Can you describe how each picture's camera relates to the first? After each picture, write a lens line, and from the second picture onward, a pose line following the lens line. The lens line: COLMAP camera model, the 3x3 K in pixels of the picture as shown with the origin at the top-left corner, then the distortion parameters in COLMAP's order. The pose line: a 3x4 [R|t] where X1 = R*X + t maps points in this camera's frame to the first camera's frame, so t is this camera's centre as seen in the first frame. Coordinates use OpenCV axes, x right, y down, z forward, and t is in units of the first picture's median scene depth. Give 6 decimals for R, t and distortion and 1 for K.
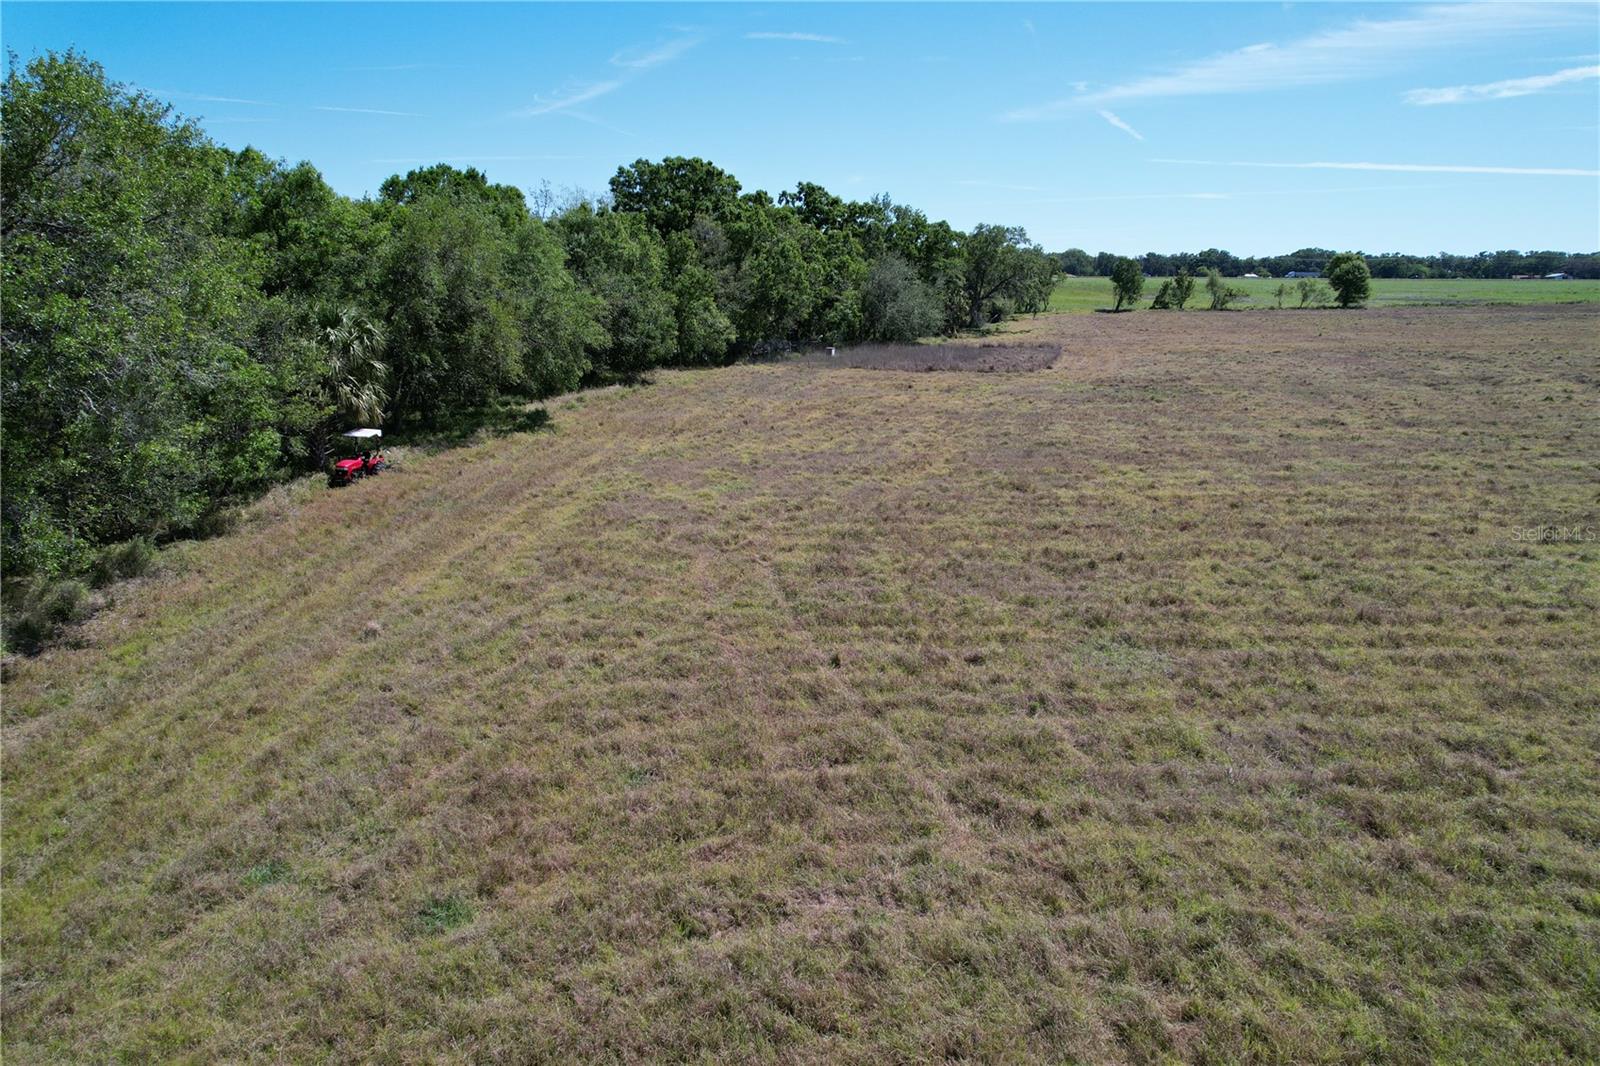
lens RADIAL K [[1019.2, 0, 799.1], [0, 1019.2, 532.7], [0, 0, 1]] dist [-0.009422, 0.000809]
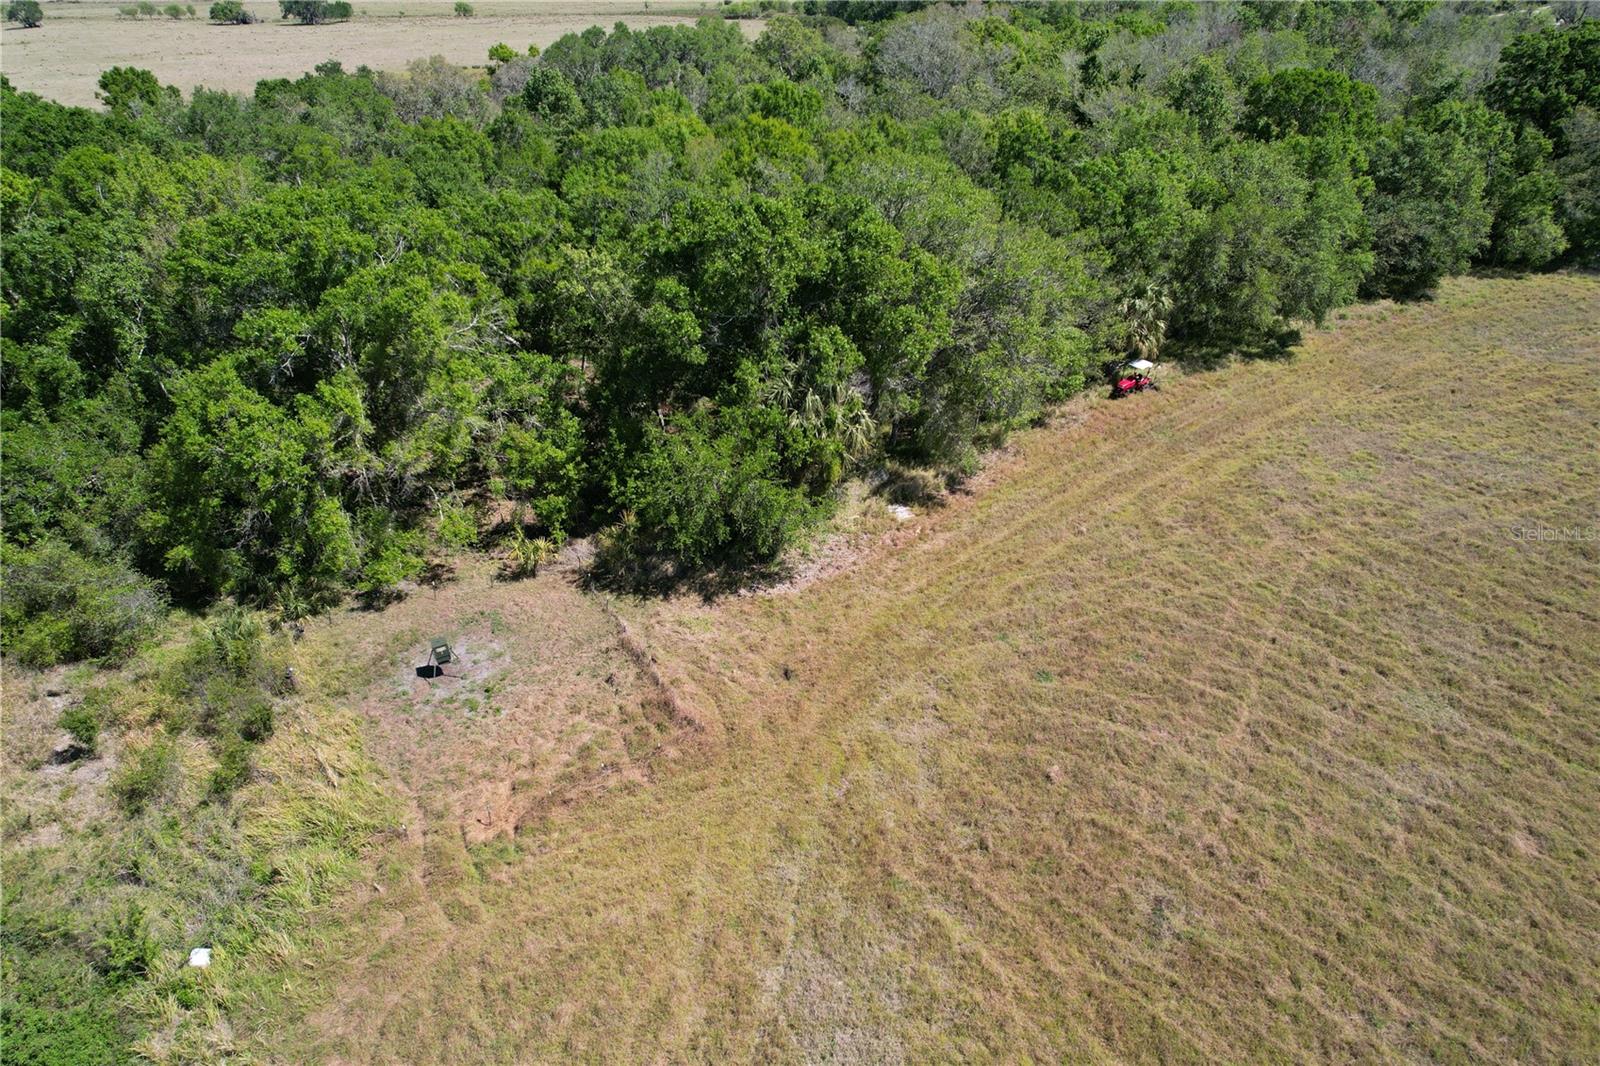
lens RADIAL K [[1019.2, 0, 799.4], [0, 1019.2, 533.0], [0, 0, 1]] dist [-0.009422, 0.000809]
pose [[0.691363, 0.354629, -0.629488, 0.496564], [-0.166334, 0.925975, 0.338974, -0.509632], [0.703100, -0.129649, 0.699172, -0.868241]]
